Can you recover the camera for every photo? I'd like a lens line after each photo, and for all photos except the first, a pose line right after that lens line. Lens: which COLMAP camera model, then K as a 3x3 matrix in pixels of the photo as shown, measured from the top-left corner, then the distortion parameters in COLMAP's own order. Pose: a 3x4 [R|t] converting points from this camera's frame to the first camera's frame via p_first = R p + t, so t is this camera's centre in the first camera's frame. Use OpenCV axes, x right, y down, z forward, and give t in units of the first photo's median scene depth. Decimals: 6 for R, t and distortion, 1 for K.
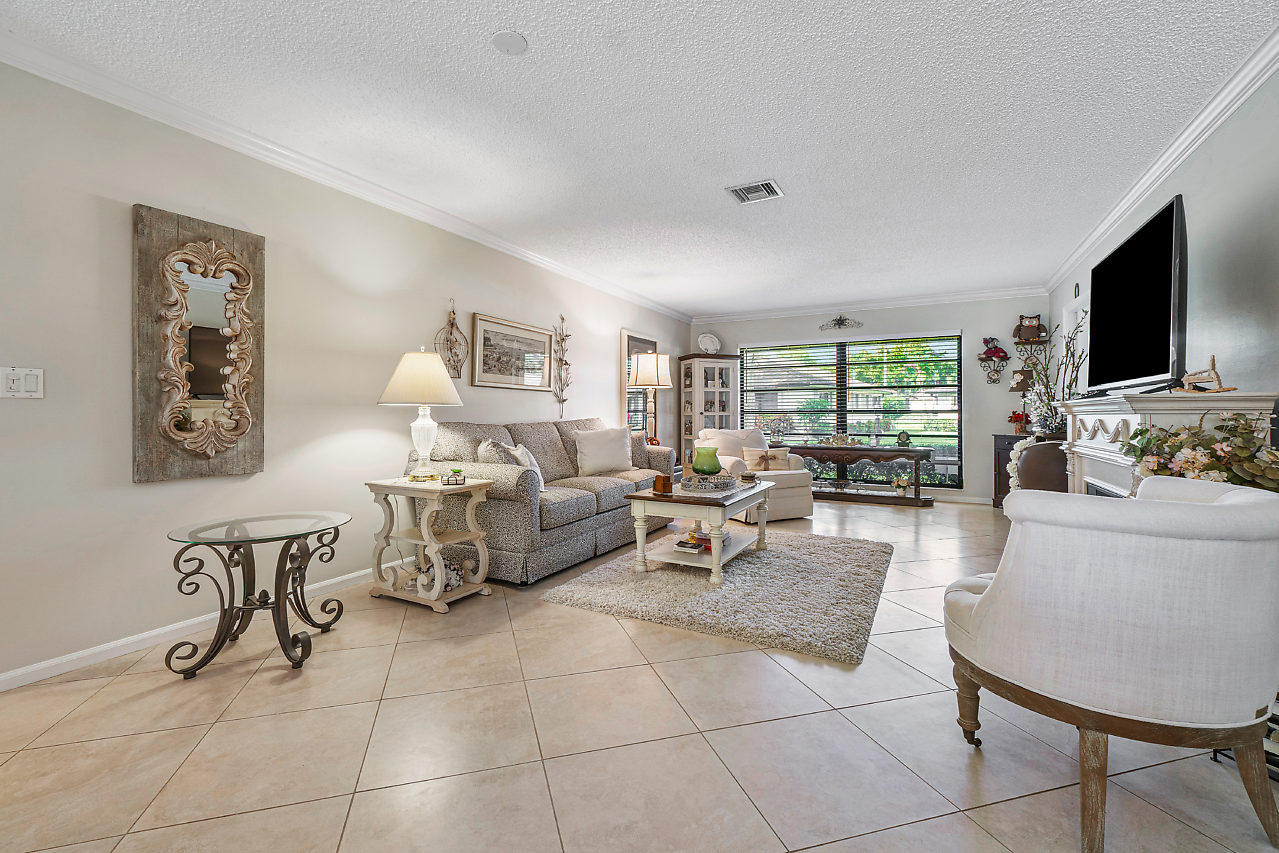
lens RADIAL K [[556.4, 0, 636.7], [0, 556.4, 401.4], [0, 0, 1]] dist [0.001467, 0.000075]
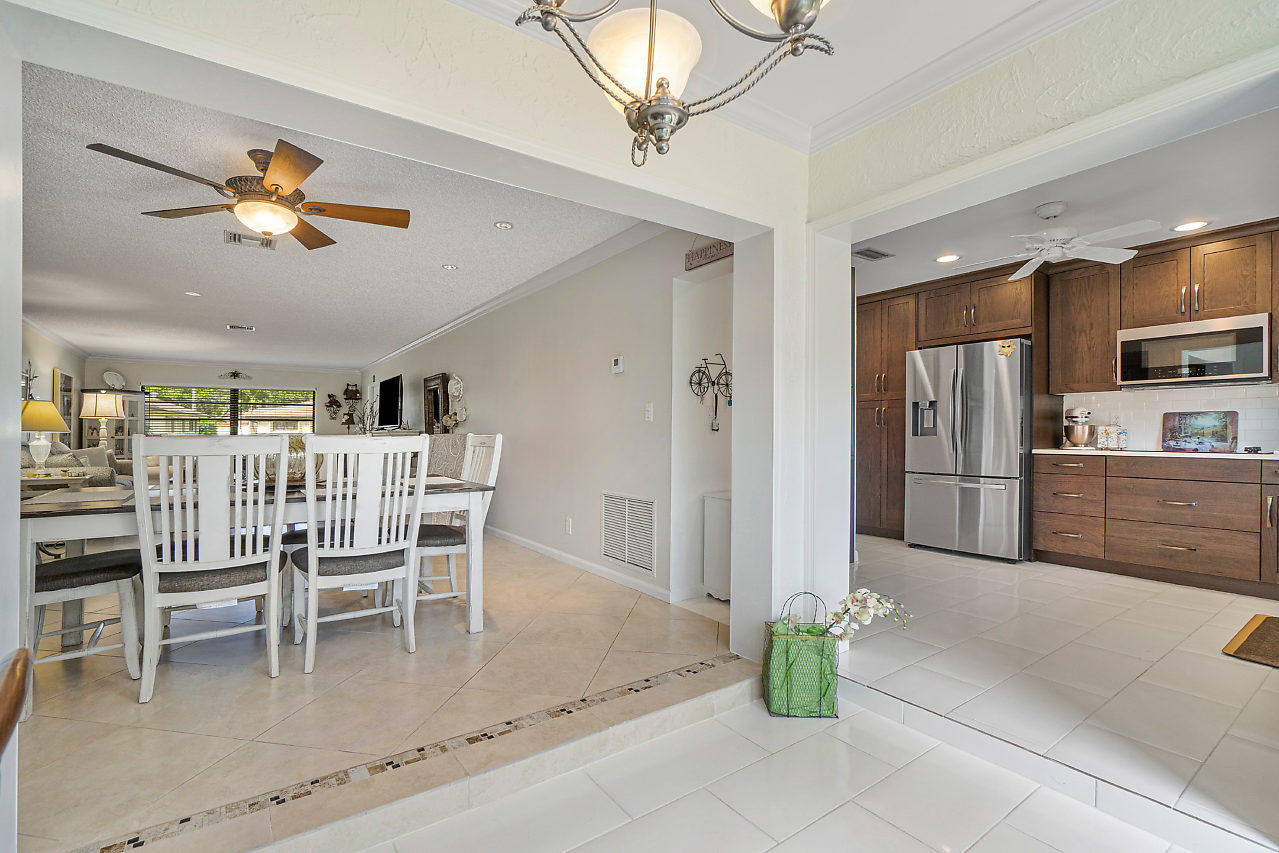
lens RADIAL K [[562.5, 0, 622.3], [0, 562.5, 435.9], [0, 0, 1]] dist [0.002677, 0.000792]
pose [[0.459798, -0.001306, 0.888023, -0.559153], [-0.013819, 0.999867, 0.008626, -0.009371], [-0.887916, -0.016238, 0.459719, -0.683506]]
